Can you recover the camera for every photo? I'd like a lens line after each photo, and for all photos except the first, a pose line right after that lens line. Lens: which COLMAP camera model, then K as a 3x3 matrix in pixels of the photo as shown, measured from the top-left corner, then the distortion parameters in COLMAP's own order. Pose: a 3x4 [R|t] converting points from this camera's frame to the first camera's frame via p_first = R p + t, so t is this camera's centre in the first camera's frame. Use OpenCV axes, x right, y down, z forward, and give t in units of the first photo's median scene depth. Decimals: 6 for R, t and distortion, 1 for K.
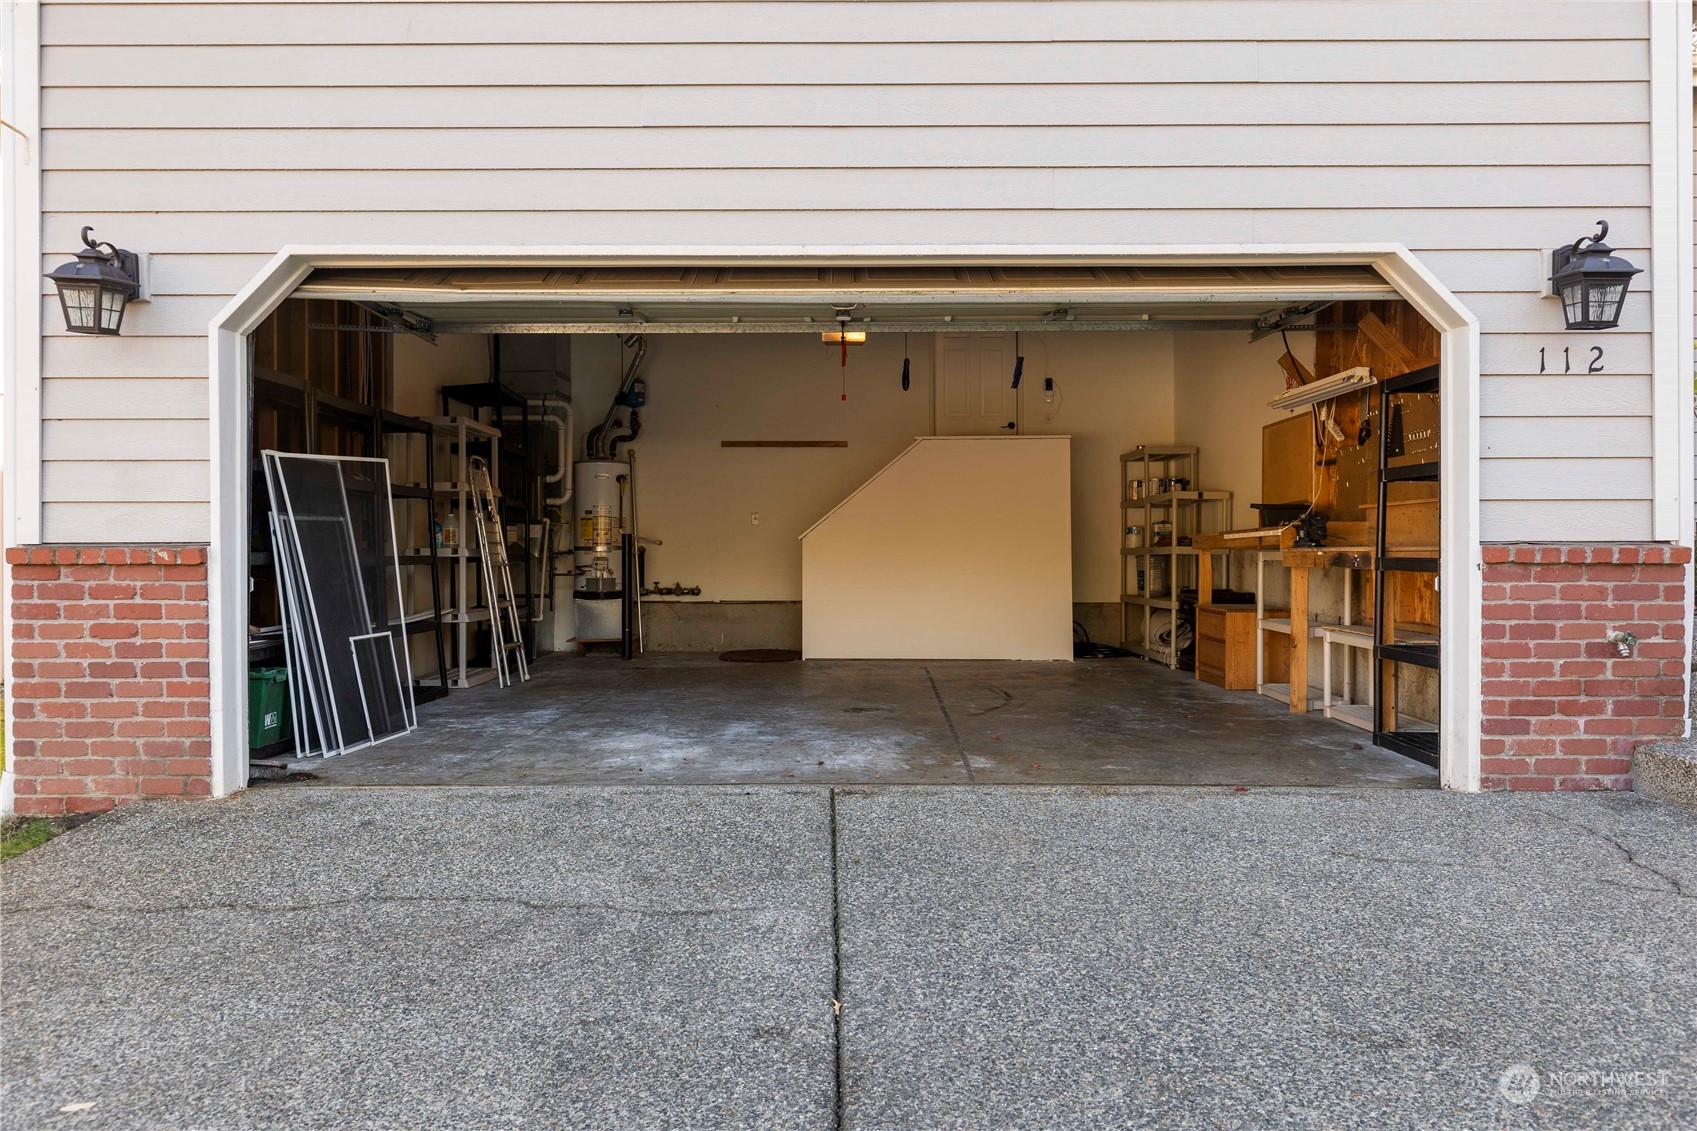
lens RADIAL K [[1192.2, 0, 847.9], [0, 1192.2, 558.9], [0, 0, 1]] dist [0.008161, 0.000554]
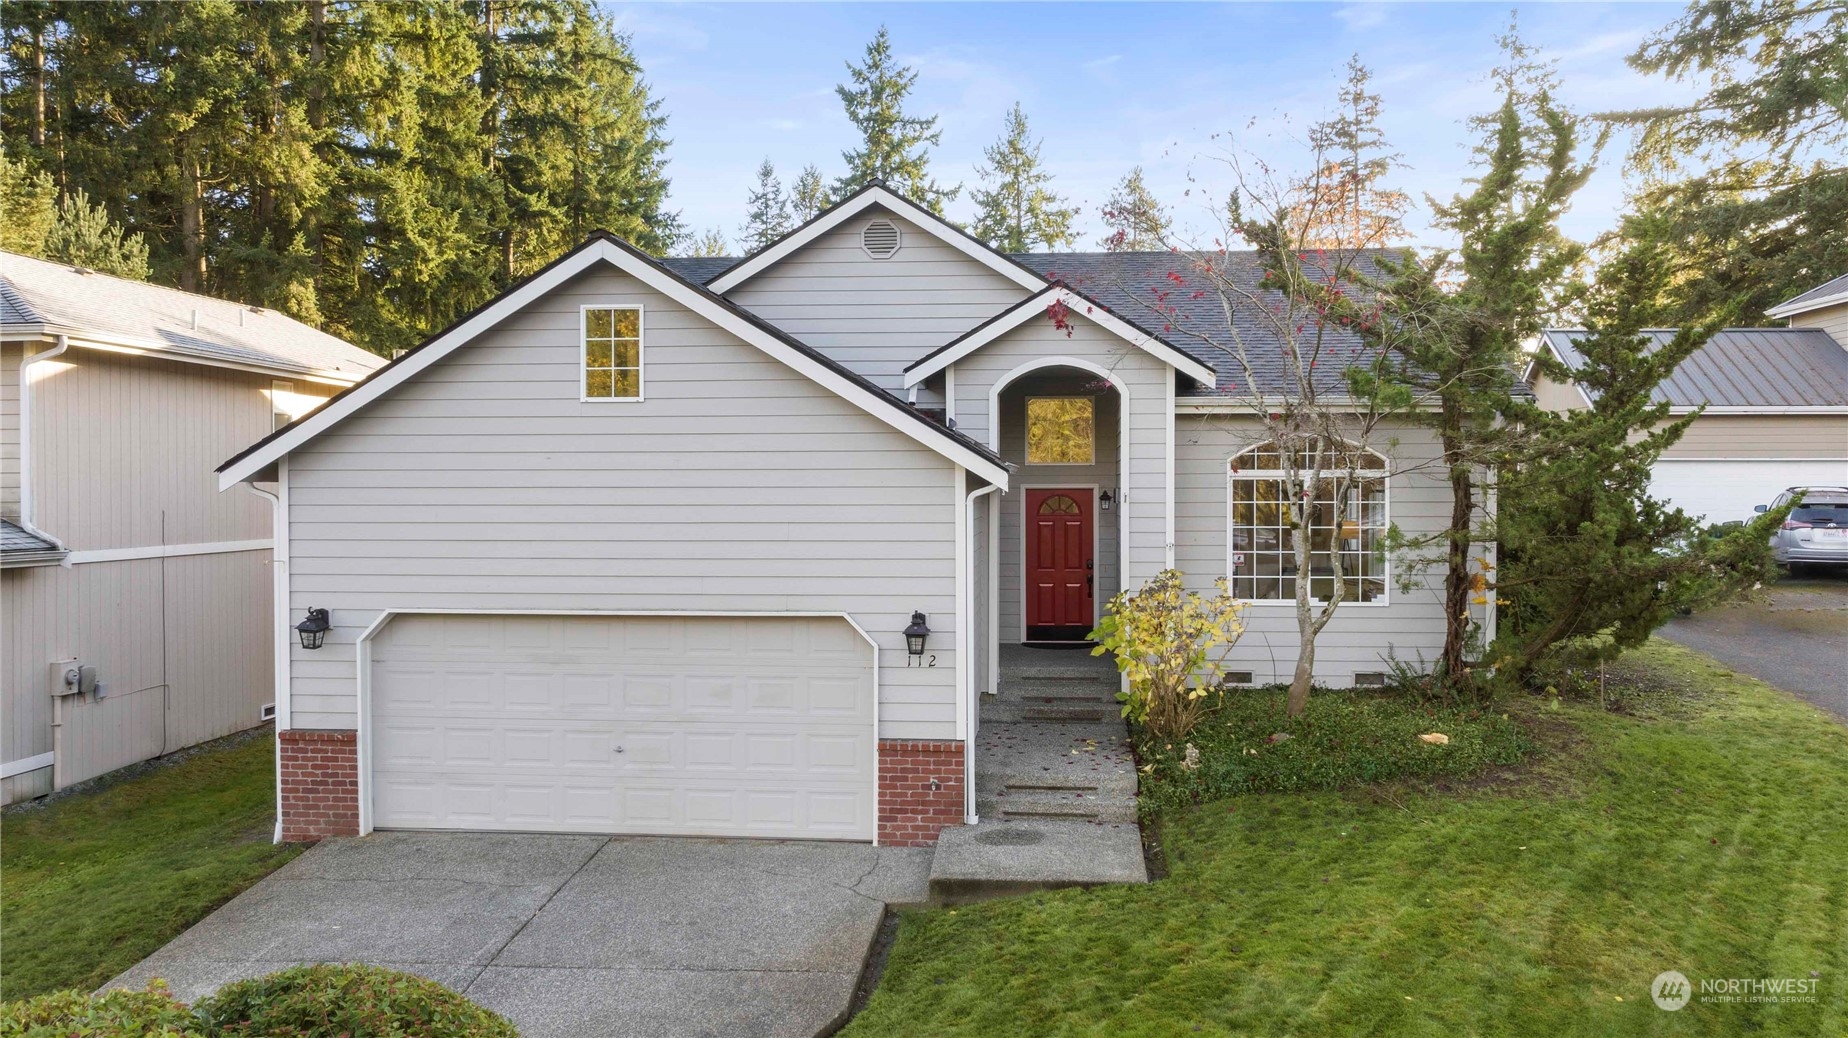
lens RADIAL K [[1420.1, 0, 924.3], [0, 1420.1, 525.8], [0, 0, 1]] dist [-0.011875, -0.002851]
pose [[0.996221, 0.003038, -0.086796, 0.862508], [-0.001281, 0.999793, 0.020299, -0.491825], [0.086840, -0.020111, 0.996019, -1.760124]]
